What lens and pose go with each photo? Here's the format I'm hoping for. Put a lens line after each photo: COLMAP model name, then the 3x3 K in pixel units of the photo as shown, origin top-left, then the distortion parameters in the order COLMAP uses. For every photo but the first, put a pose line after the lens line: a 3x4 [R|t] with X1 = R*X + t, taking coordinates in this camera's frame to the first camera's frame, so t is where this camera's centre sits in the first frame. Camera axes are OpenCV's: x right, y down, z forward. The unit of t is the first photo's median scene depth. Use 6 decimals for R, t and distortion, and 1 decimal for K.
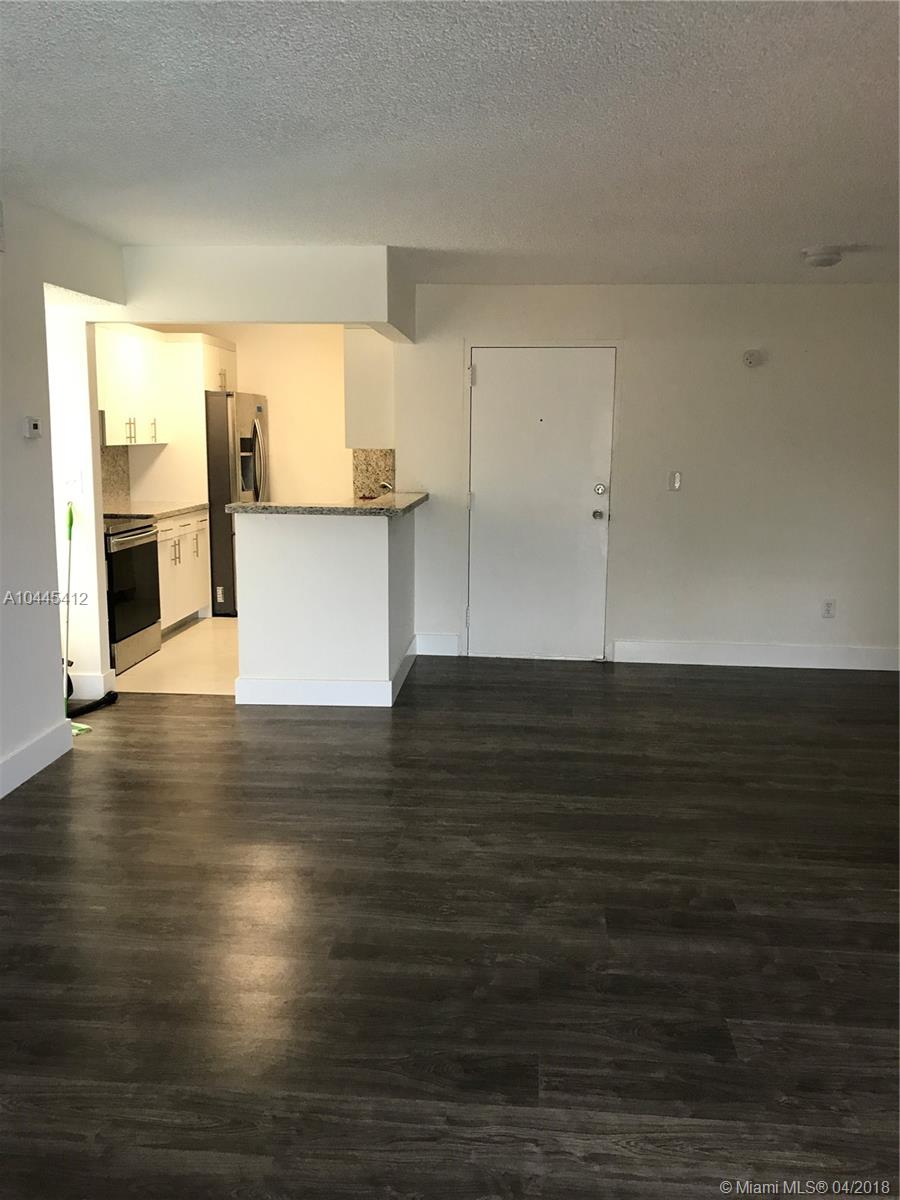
lens RADIAL K [[983.6, 0, 449.4], [0, 983.6, 598.8], [0, 0, 1]] dist [0.012488, 0.010476]
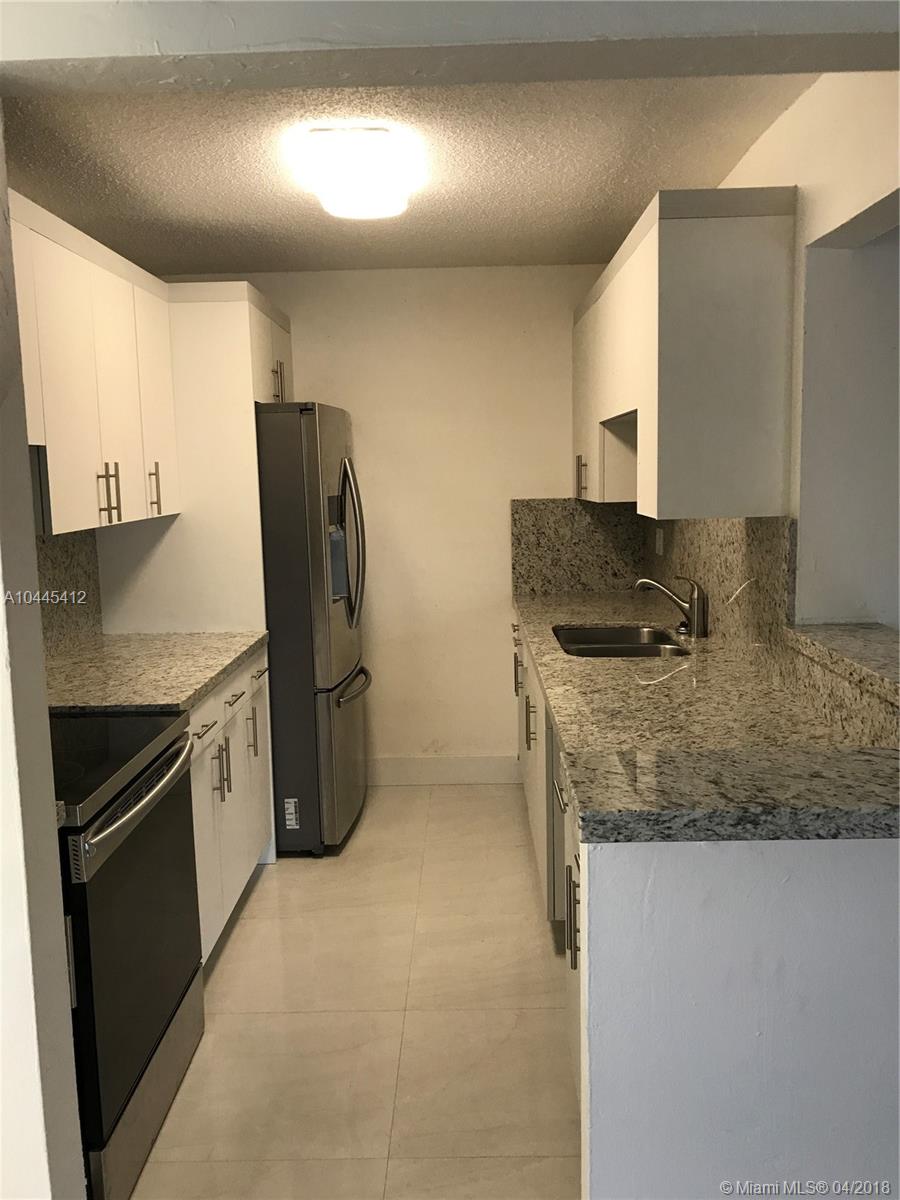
lens RADIAL K [[983.6, 0, 450.1], [0, 983.6, 601.4], [0, 0, 1]] dist [0.012488, 0.010476]
pose [[0.997552, -0.039632, 0.057613, -0.199403], [0.041408, 0.998693, -0.029974, -0.103253], [-0.056350, 0.032287, 0.997889, 0.560218]]
